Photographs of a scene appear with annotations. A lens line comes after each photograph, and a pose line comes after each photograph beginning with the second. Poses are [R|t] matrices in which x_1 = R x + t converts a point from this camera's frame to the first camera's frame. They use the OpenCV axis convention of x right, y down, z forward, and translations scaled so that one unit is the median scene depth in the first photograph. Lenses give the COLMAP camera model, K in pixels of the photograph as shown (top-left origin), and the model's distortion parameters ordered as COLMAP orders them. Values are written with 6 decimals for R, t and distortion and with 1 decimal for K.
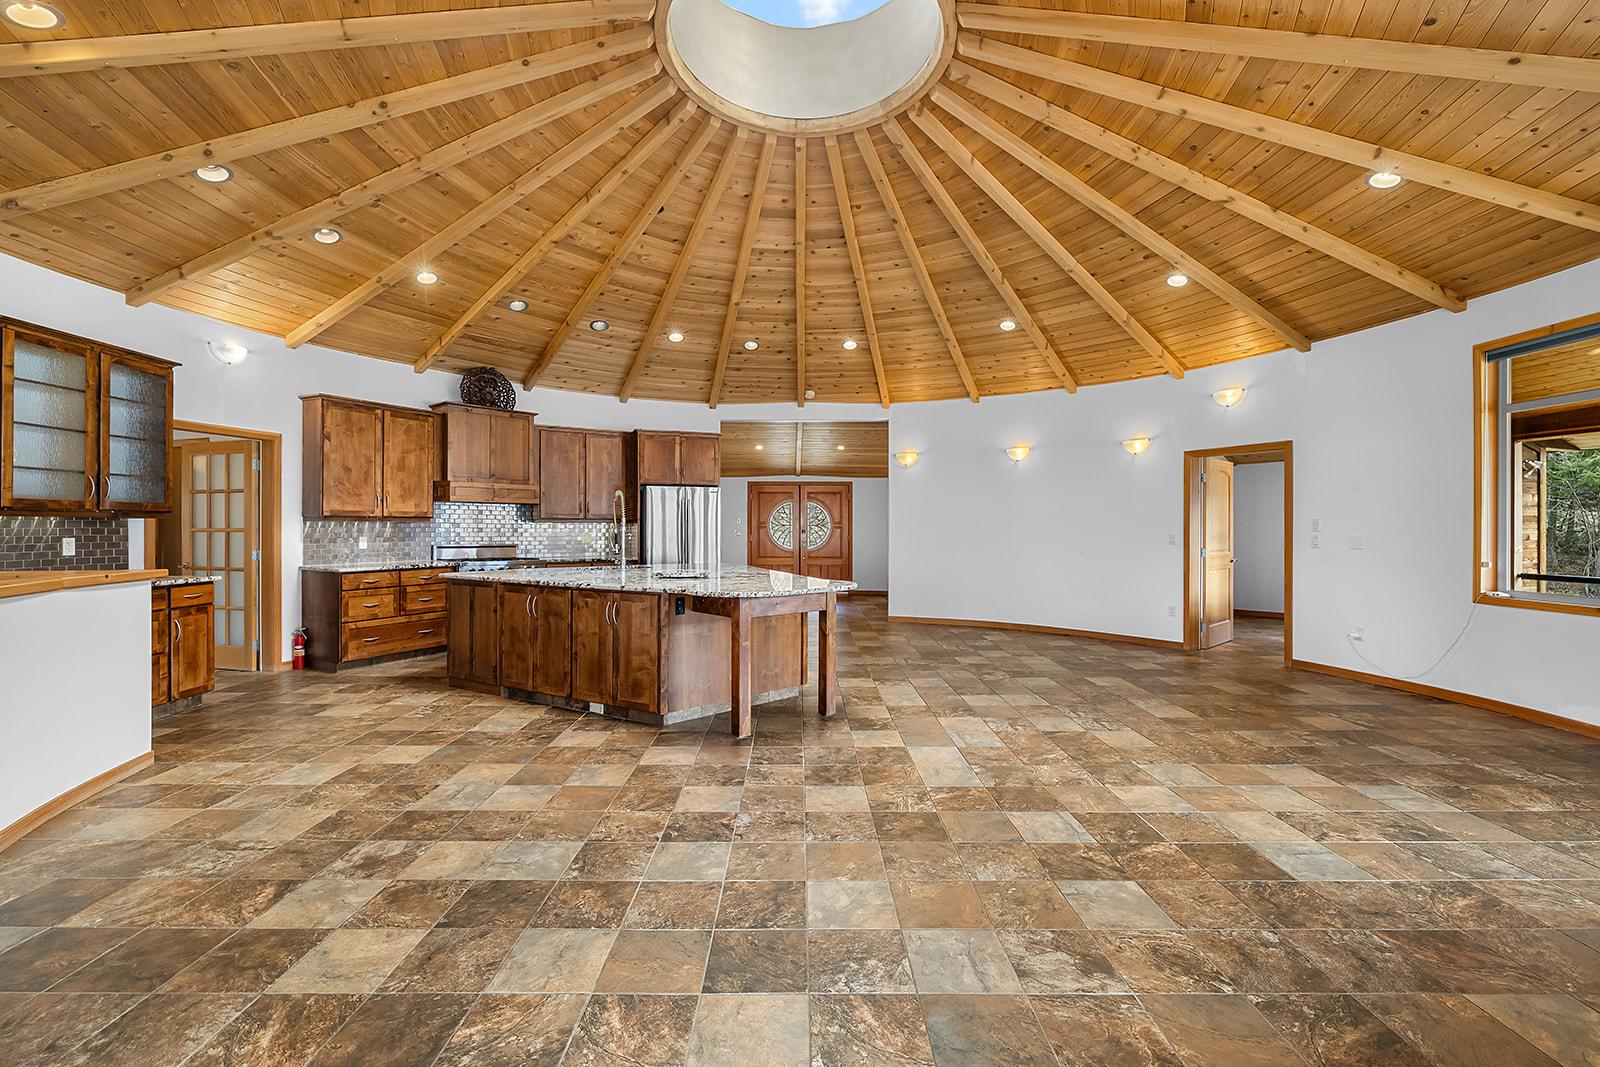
lens RADIAL K [[680.3, 0, 798.4], [0, 680.3, 524.8], [0, 0, 1]] dist [0.000126, -0.000091]
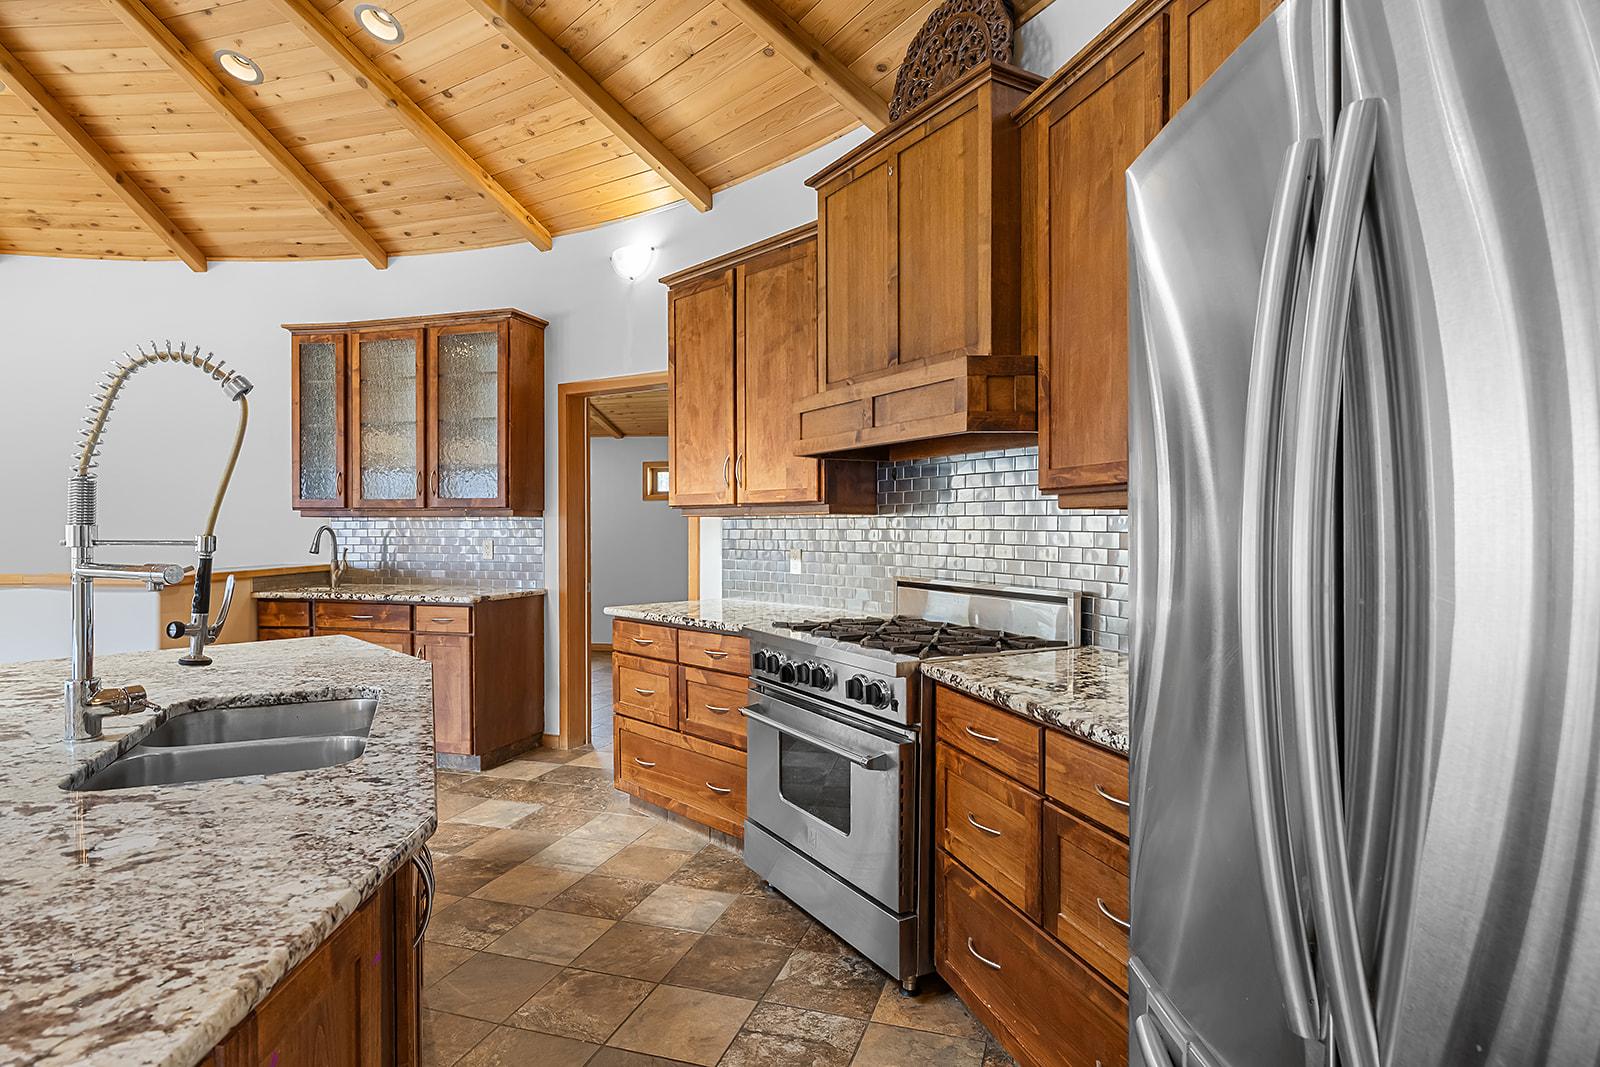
lens RADIAL K [[875.7, 0, 792.5], [0, 875.7, 536.9], [0, 0, 1]] dist [0.000213, 0.000115]
pose [[-0.321160, 0.007439, -0.946996, -0.072120], [0.001594, 0.999972, 0.007314, 0.004695], [0.947024, 0.000840, -0.321163, 1.162736]]
